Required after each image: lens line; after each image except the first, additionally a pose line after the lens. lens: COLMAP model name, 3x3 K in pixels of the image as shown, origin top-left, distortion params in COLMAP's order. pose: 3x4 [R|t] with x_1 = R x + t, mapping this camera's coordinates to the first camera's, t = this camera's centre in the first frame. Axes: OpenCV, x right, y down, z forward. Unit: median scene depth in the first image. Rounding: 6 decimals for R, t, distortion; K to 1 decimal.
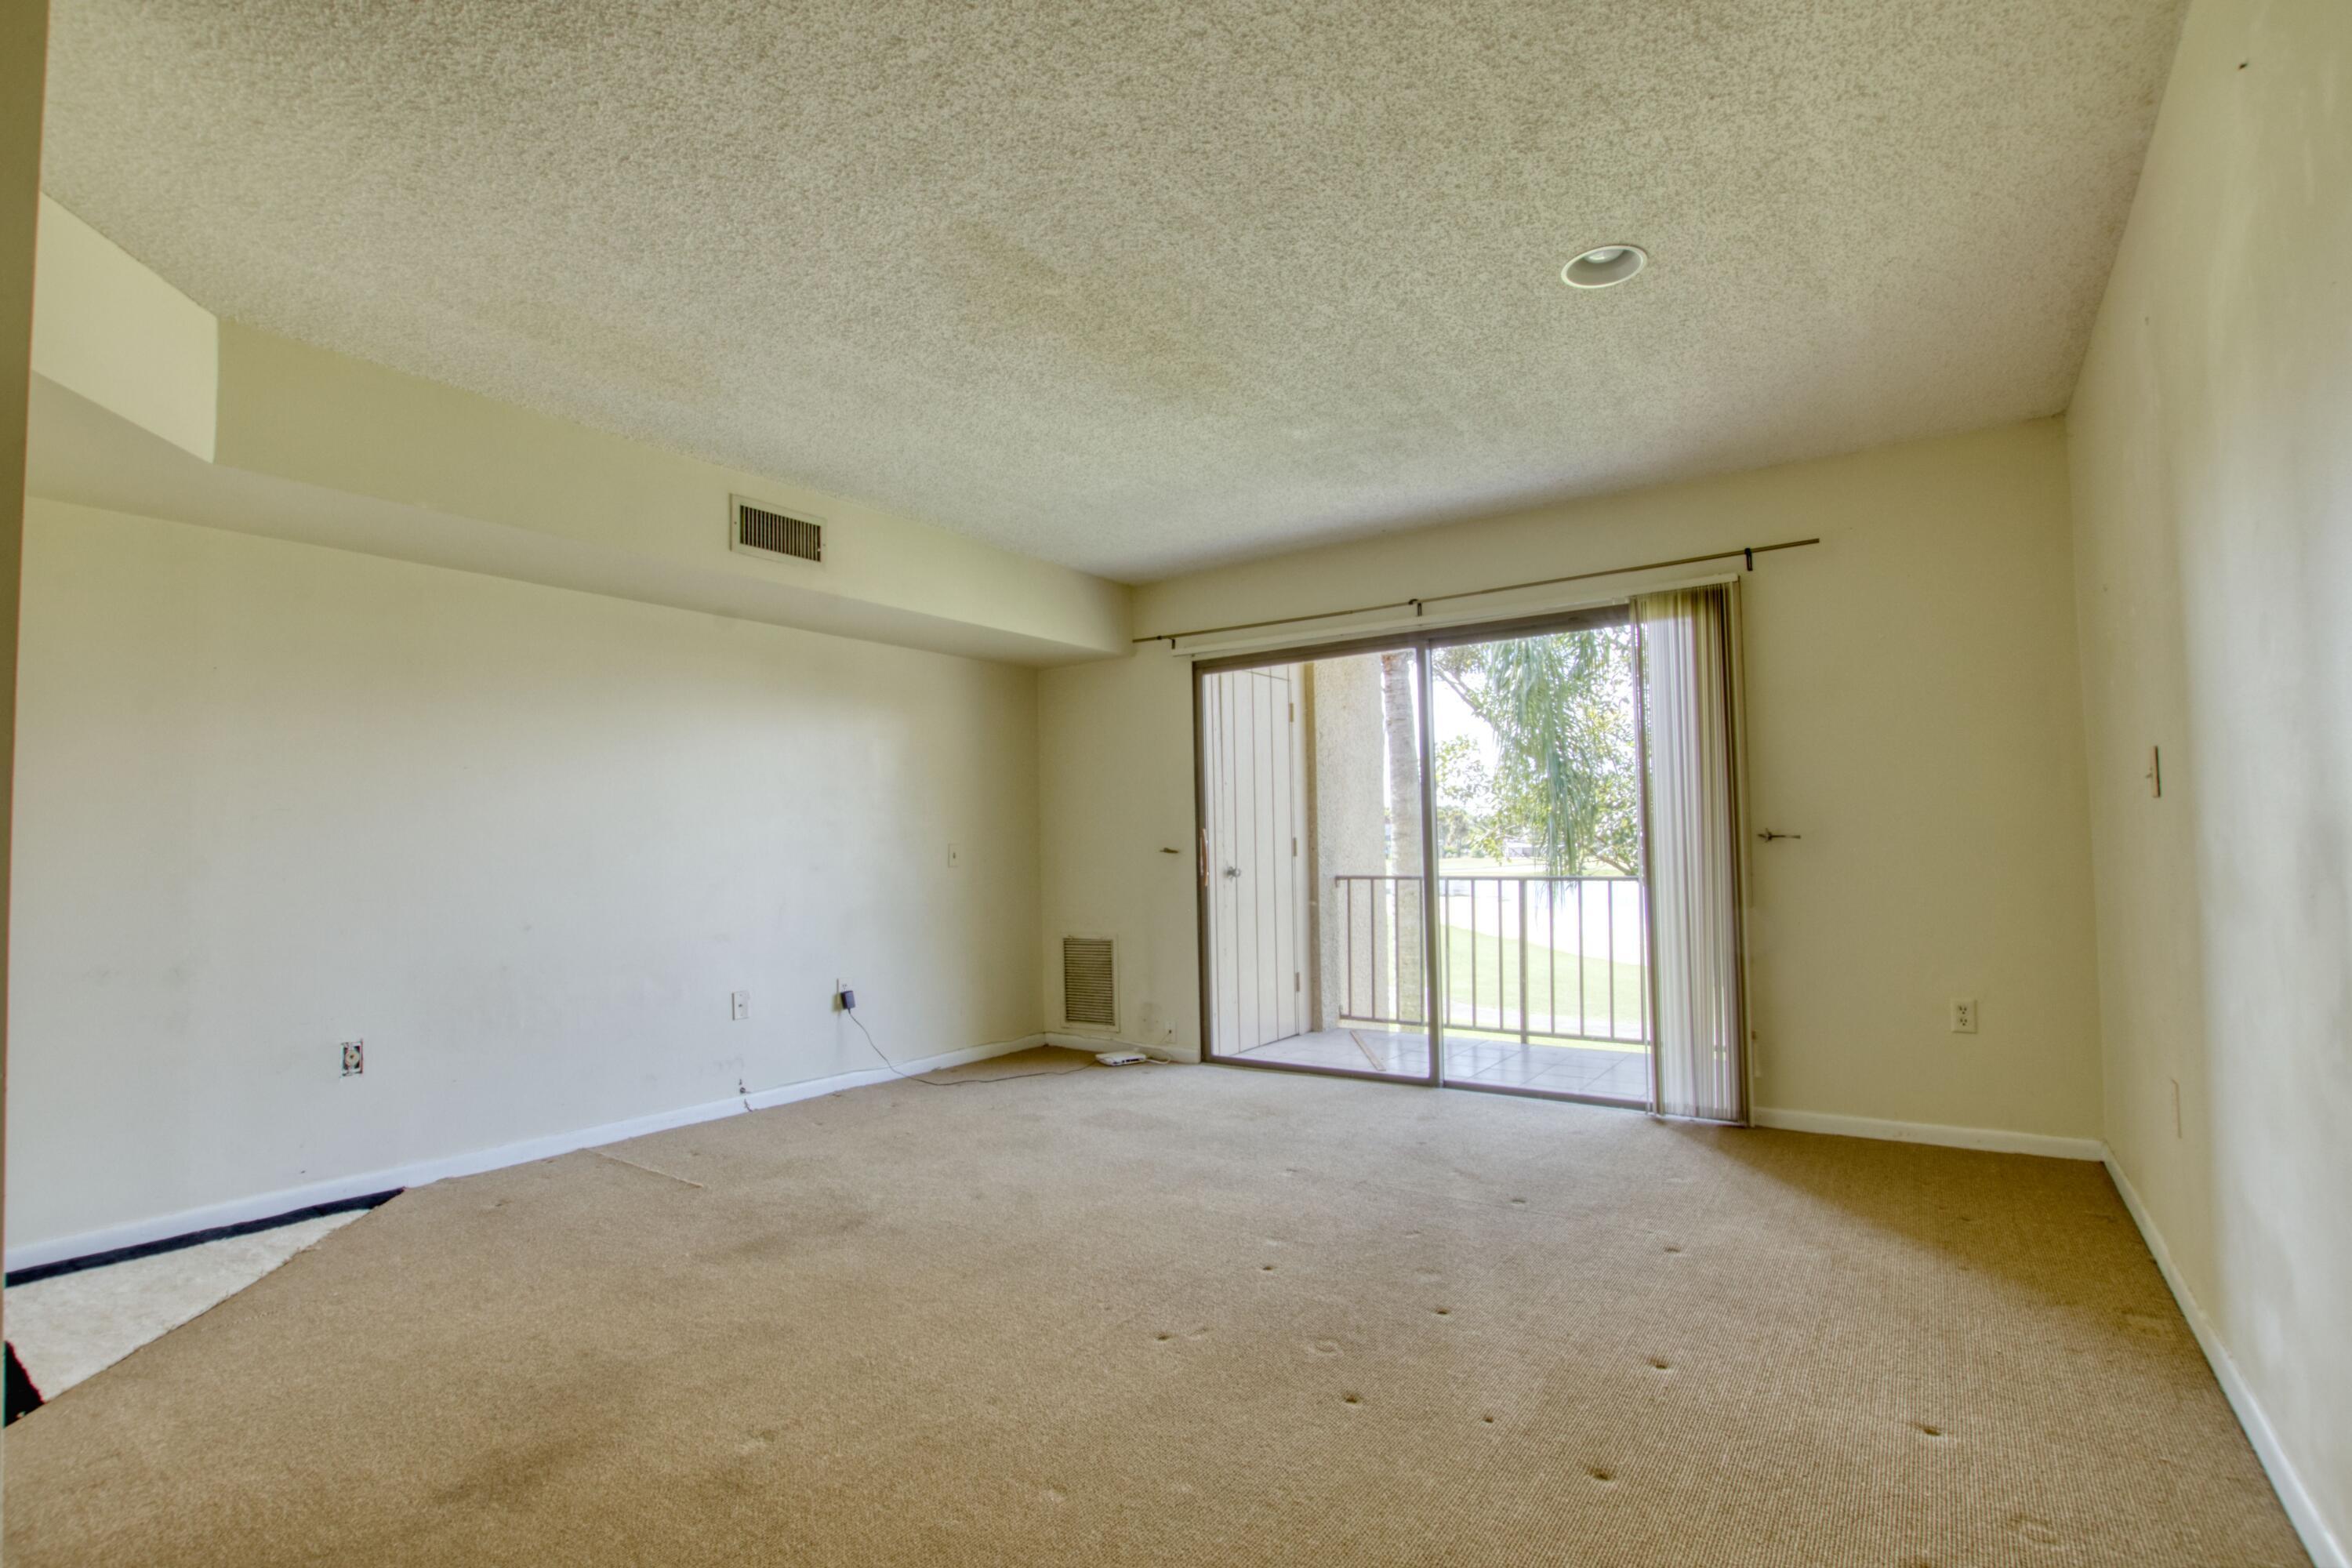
lens RADIAL K [[1088.8, 0, 1167.0], [0, 1088.8, 799.8], [0, 0, 1]] dist [-0.039616, 0.005116]
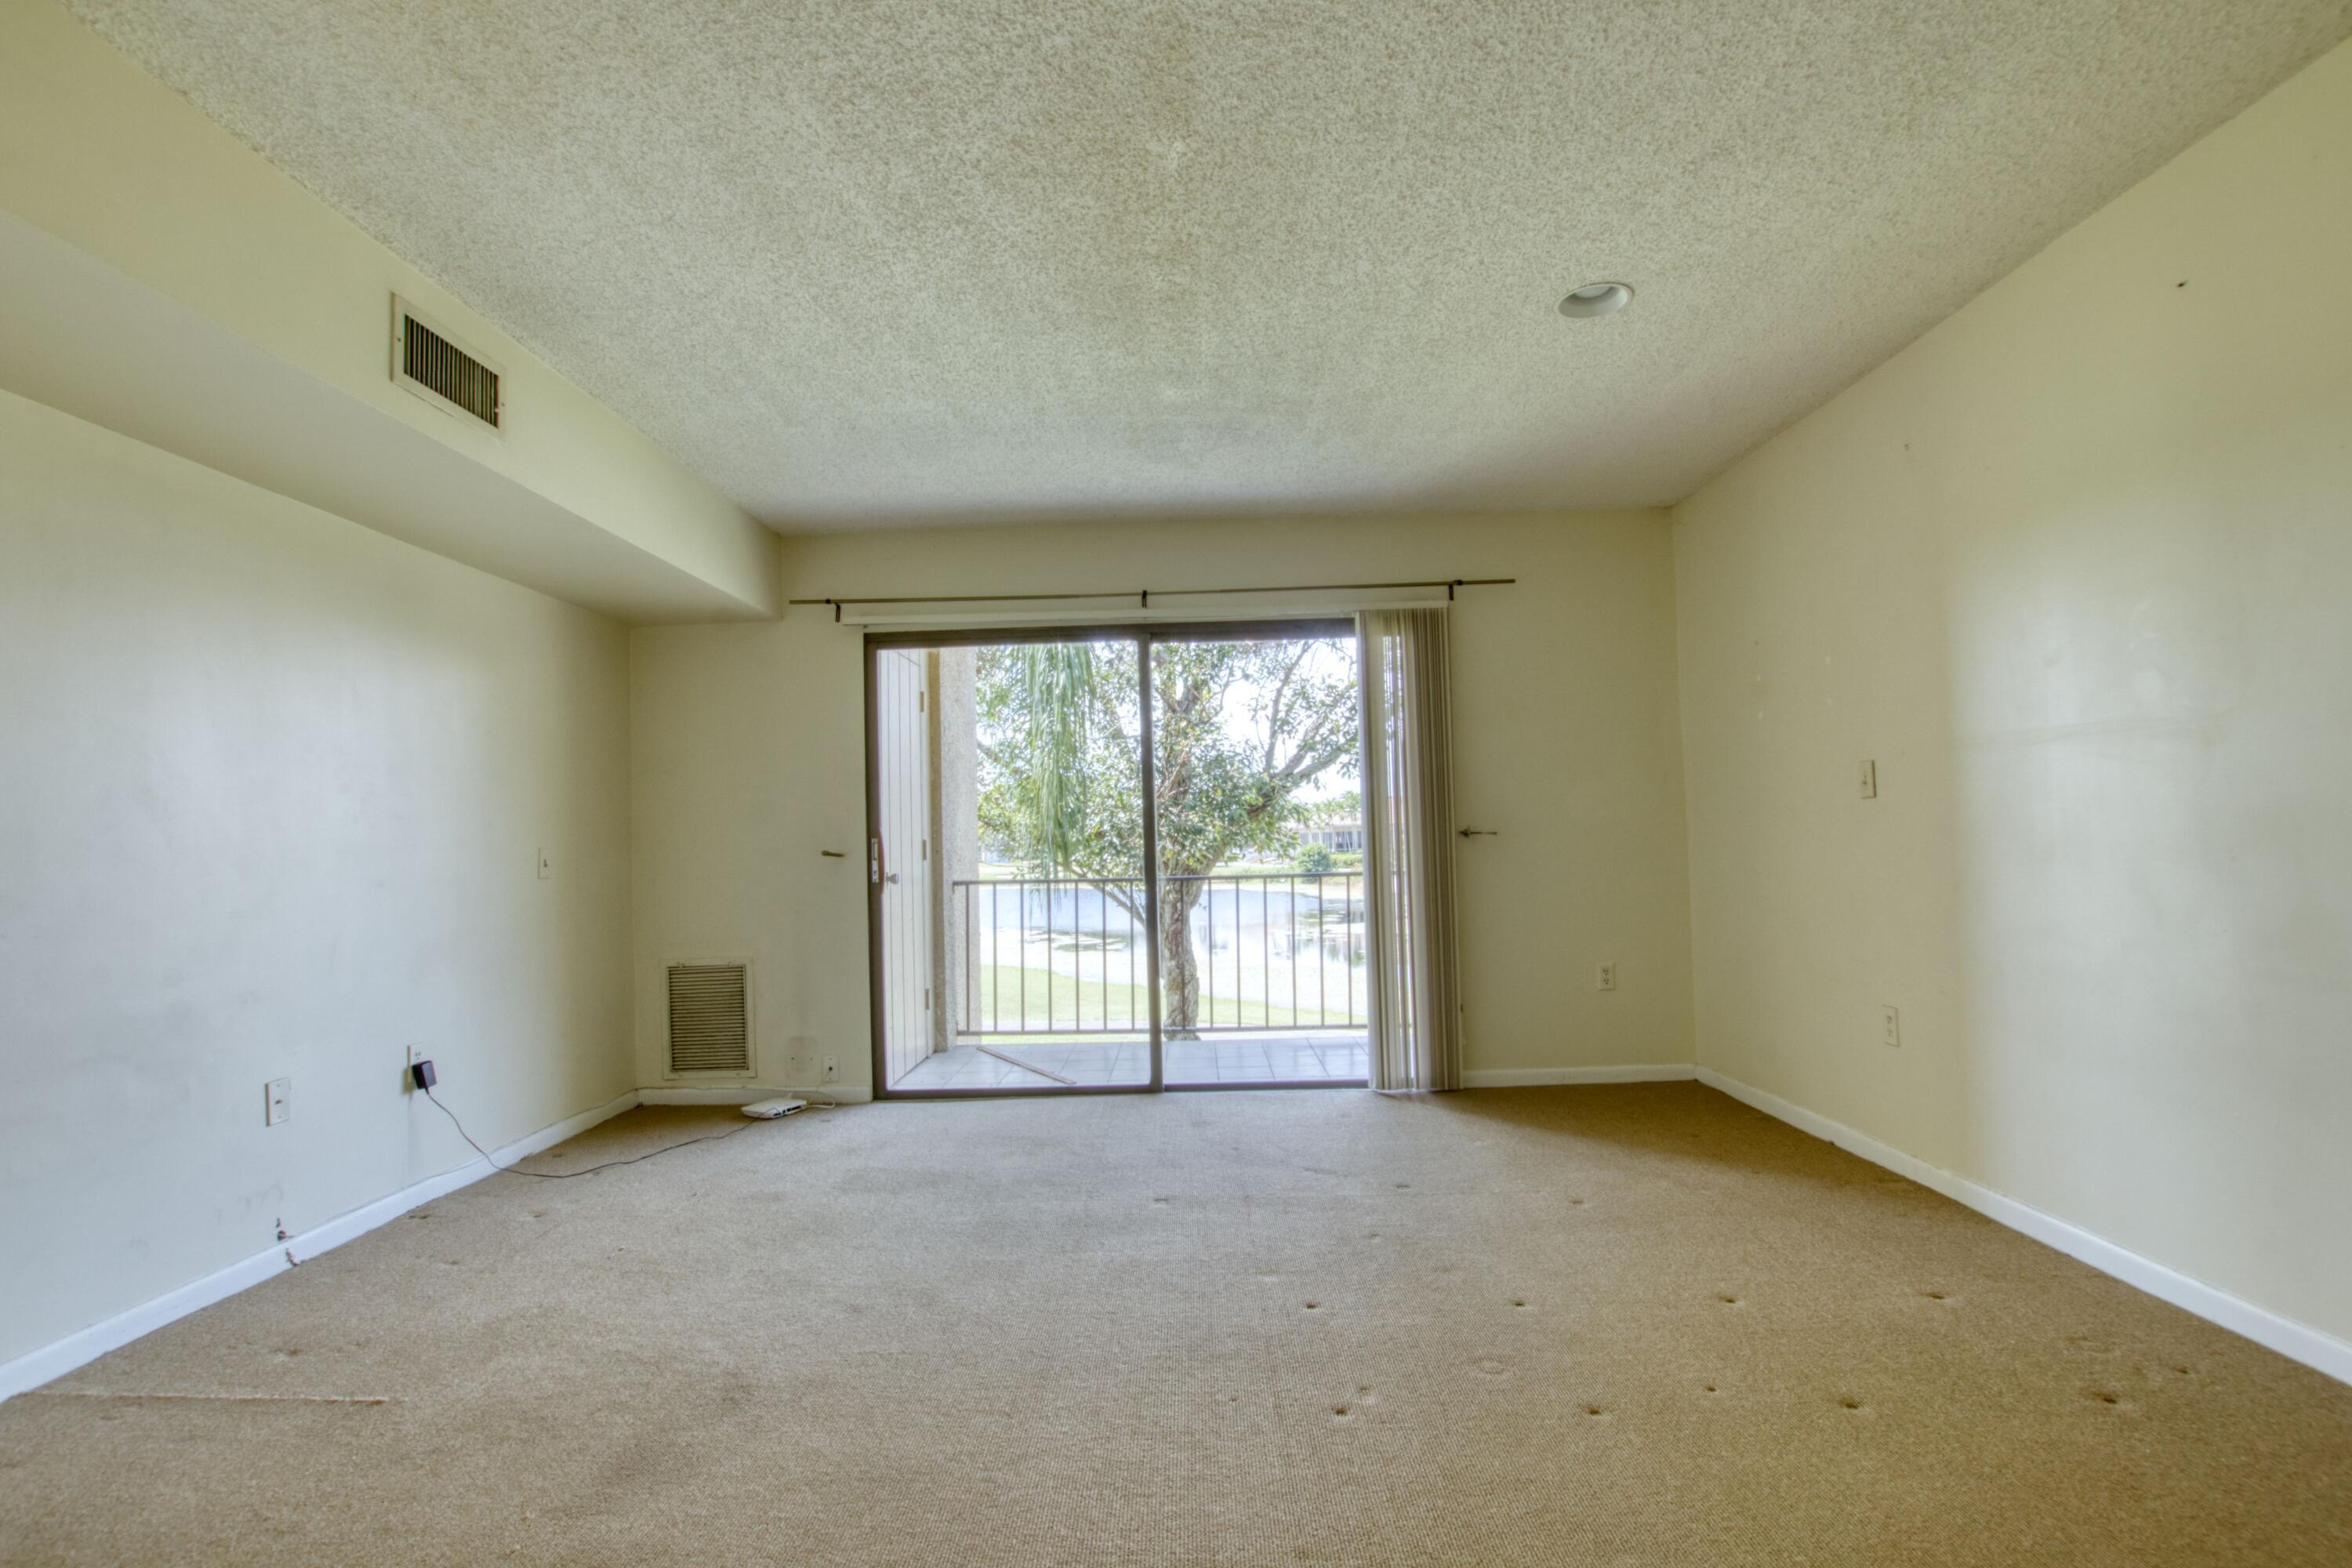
lens RADIAL K [[1088.8, 0, 1167.0], [0, 1088.8, 799.8], [0, 0, 1]] dist [-0.039616, 0.005116]
pose [[0.829796, 0.016935, 0.557810, -0.341331], [-0.012076, 0.999850, -0.012390, 0.016016], [-0.557936, 0.003545, 0.829876, 0.211695]]
